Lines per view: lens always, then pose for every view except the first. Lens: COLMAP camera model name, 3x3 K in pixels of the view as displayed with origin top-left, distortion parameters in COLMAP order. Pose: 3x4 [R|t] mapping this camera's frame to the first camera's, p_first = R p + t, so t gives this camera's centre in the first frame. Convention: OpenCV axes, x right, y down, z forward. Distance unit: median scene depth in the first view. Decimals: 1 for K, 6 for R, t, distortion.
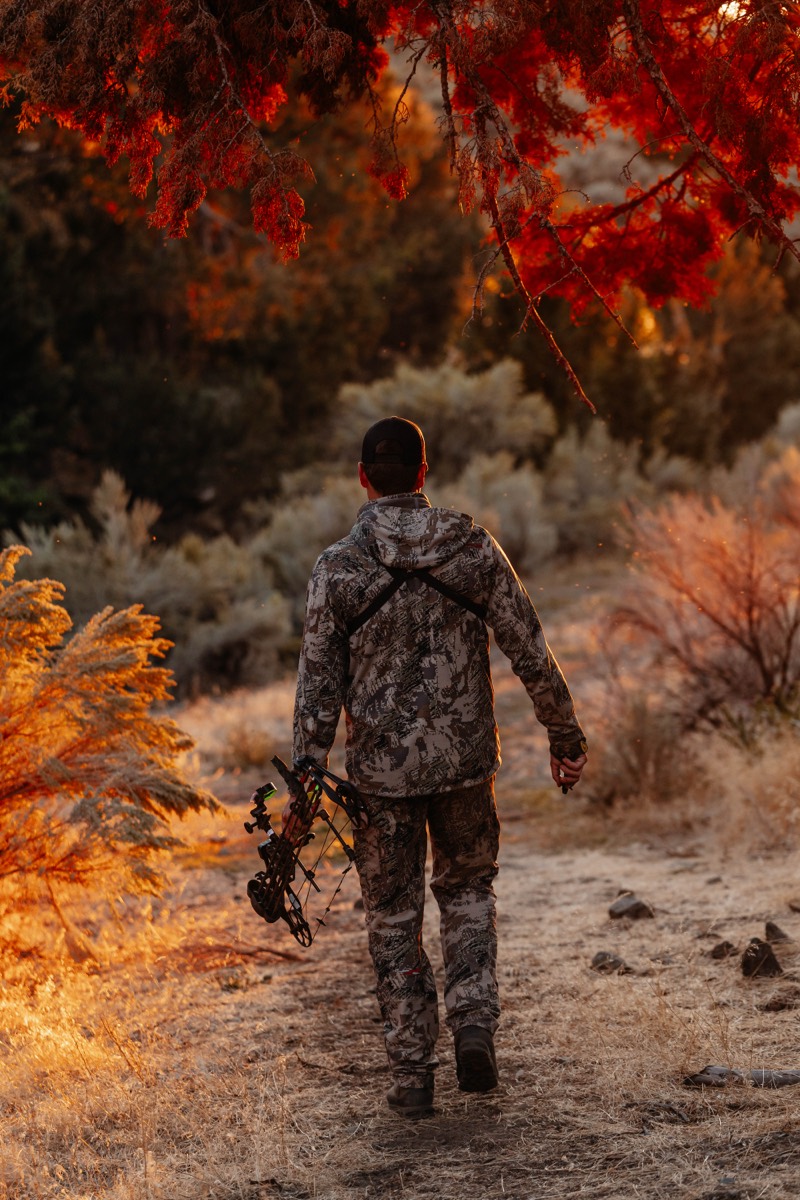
lens RADIAL K [[5911.3, 0, 400.0], [0, 5911.3, 600.0], [0, 0, 1]] dist [-0.037387, -2.012299]
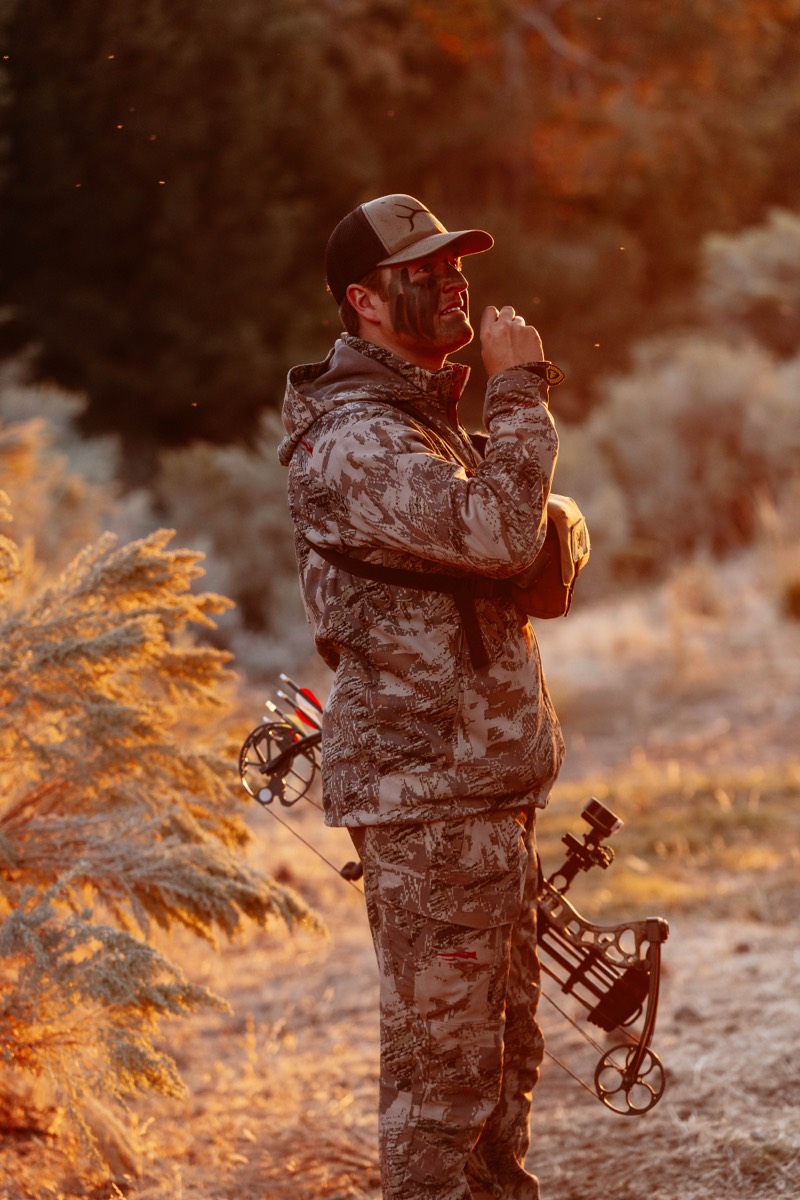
lens RADIAL K [[3551.3, 0, 400.0], [0, 3551.3, 600.0], [0, 0, 1]] dist [-0.065880, -0.218883]
pose [[0.990960, 0.002778, -0.134126, 0.020234], [0.002055, 0.999354, 0.035880, -0.004399], [0.134139, -0.035832, 0.990314, 0.684293]]
